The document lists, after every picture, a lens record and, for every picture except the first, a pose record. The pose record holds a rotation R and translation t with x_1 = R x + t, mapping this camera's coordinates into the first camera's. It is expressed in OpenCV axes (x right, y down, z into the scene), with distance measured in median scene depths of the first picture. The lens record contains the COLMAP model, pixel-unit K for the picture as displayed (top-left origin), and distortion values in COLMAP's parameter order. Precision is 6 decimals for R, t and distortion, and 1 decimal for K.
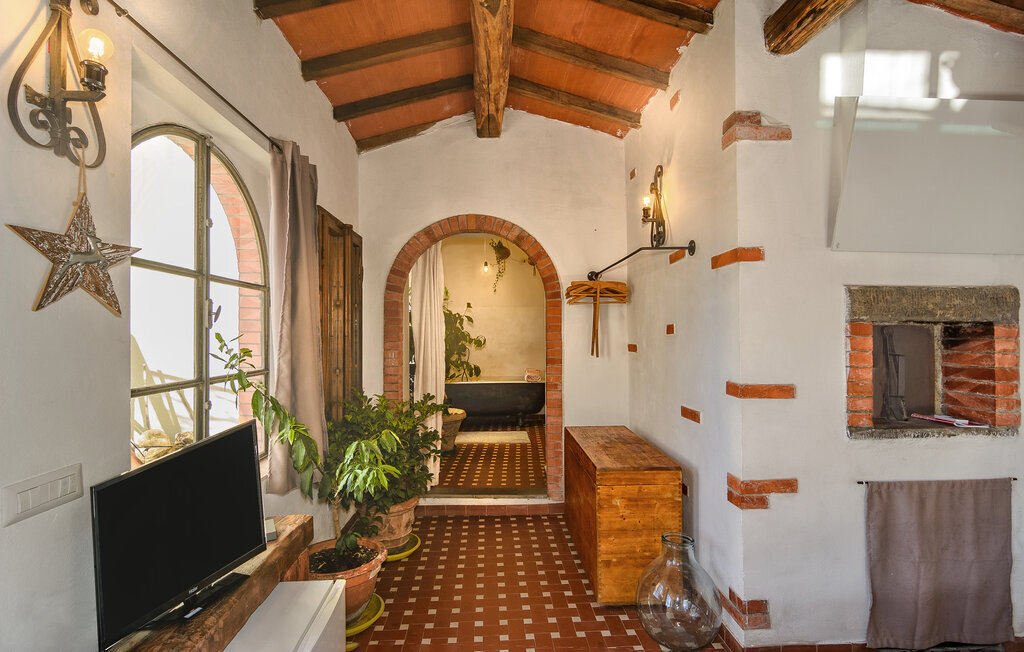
lens RADIAL K [[458.0, 0, 509.8], [0, 458.0, 332.3], [0, 0, 1]] dist [0.004698, -0.000248]
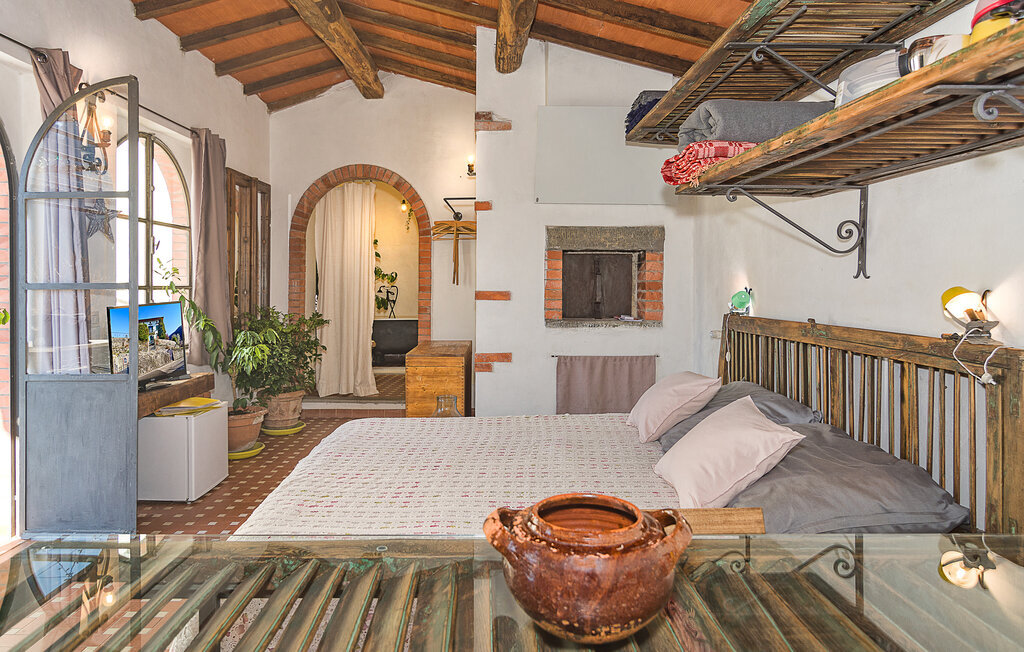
lens RADIAL K [[753.3, 0, 511.9], [0, 753.3, 298.7], [0, 0, 1]] dist [0.015871, 0.006203]
pose [[0.991120, 0.007390, -0.132769, 0.844378], [-0.006094, 0.999930, 0.010164, 0.099799], [0.132834, -0.009265, 0.991095, -1.306876]]
